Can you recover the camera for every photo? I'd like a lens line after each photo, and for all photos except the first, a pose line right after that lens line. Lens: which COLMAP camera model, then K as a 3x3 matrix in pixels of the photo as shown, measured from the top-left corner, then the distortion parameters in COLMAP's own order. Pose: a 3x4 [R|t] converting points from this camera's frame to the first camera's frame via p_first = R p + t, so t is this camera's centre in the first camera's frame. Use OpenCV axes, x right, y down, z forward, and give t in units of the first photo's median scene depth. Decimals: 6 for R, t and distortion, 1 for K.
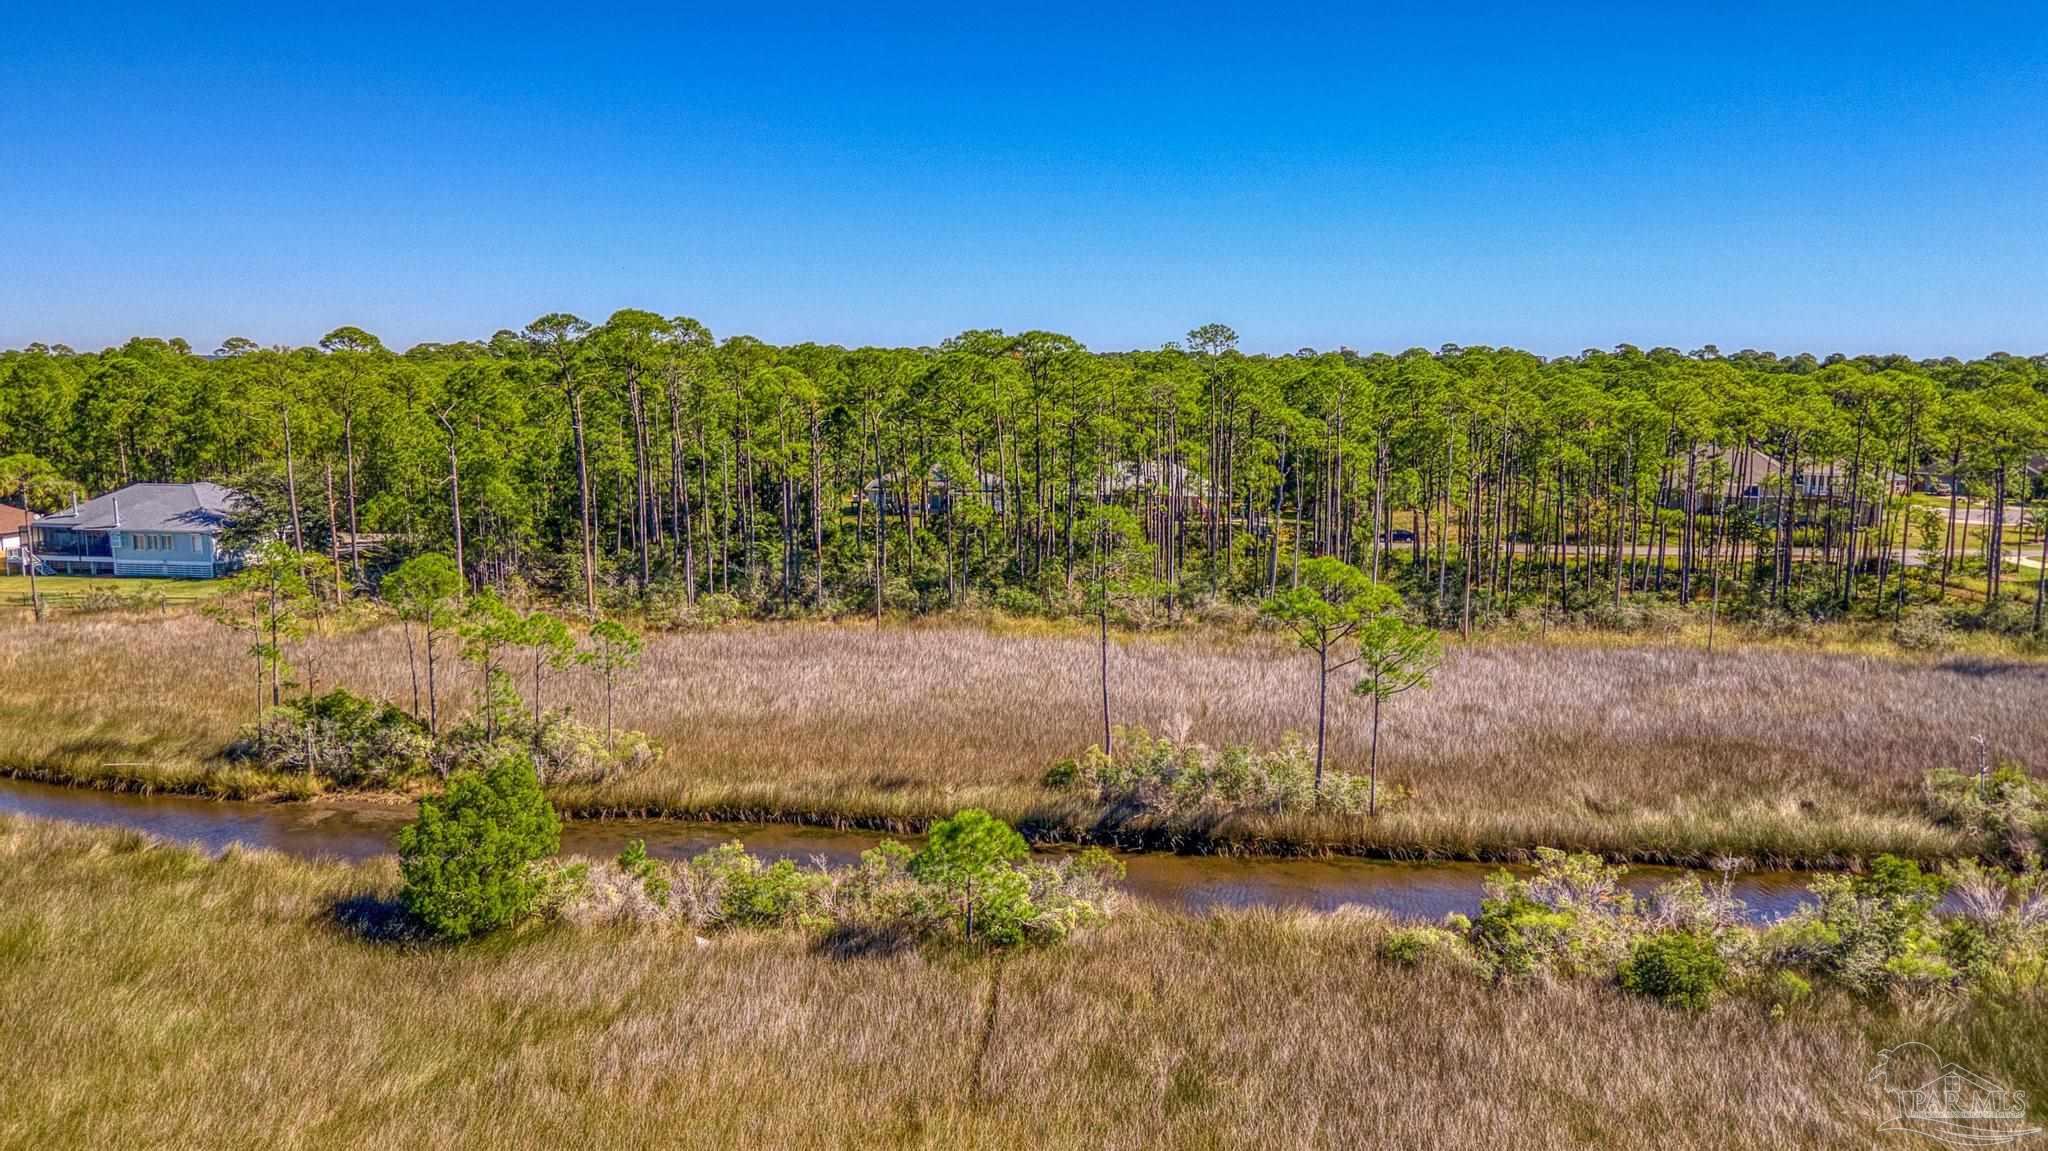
lens RADIAL K [[1479.2, 0, 1031.6], [0, 1479.2, 571.6], [0, 0, 1]] dist [0.075023, -0.105094]
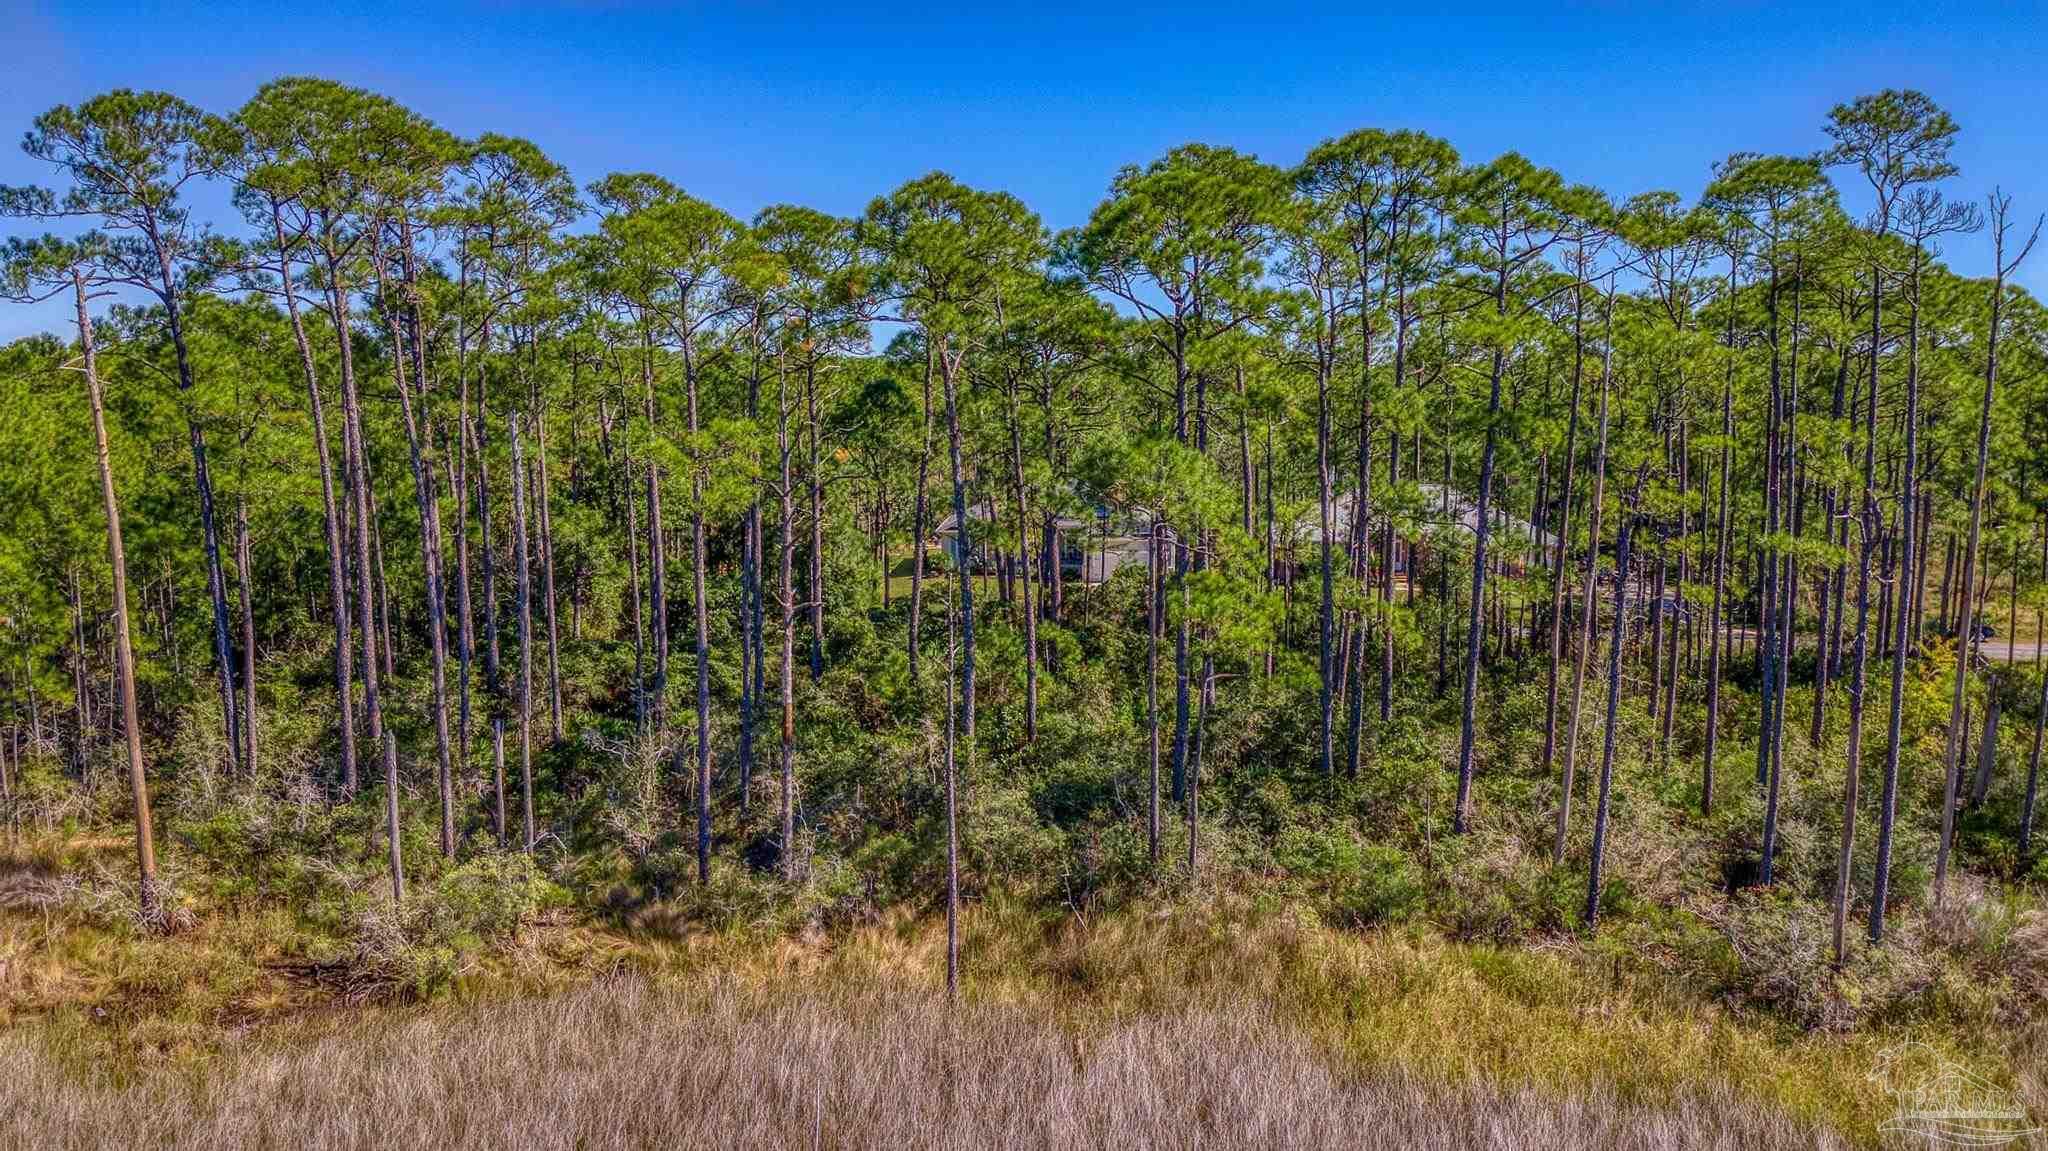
lens RADIAL K [[1479.2, 0, 1027.4], [0, 1479.2, 573.3], [0, 0, 1]] dist [0.075023, -0.105094]
pose [[0.998166, -0.005043, -0.060319, -0.063821], [0.004130, 0.999875, -0.015237, -0.044818], [0.060388, 0.014960, 0.998063, 0.646081]]
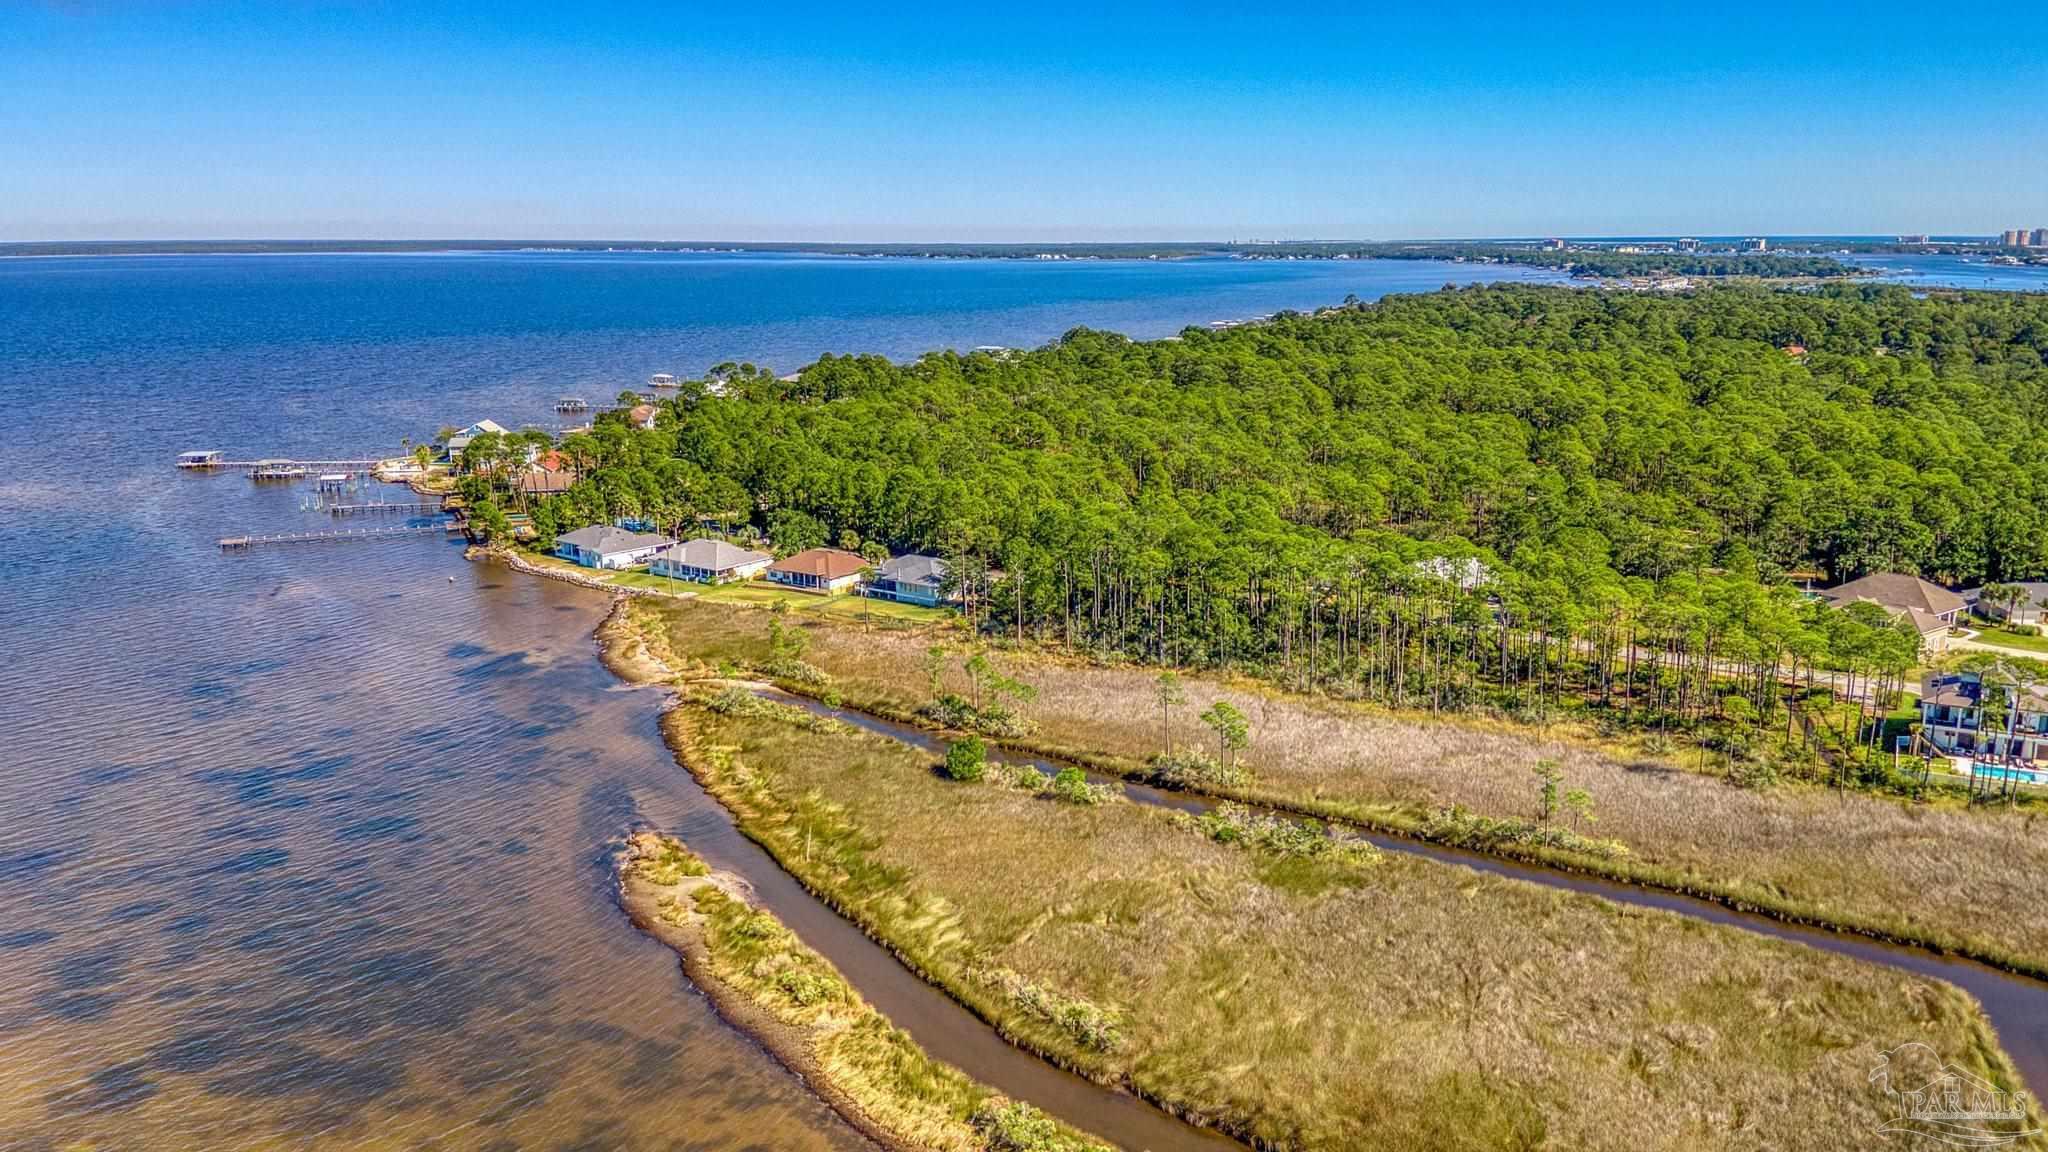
lens RADIAL K [[1479.2, 0, 1016.2], [0, 1479.2, 568.8], [0, 0, 1]] dist [0.075023, -0.105094]
pose [[0.886135, 0.079903, -0.456487, 0.654098], [-0.049926, 0.995751, 0.077380, -0.270693], [0.460730, -0.045778, 0.886359, -1.036438]]
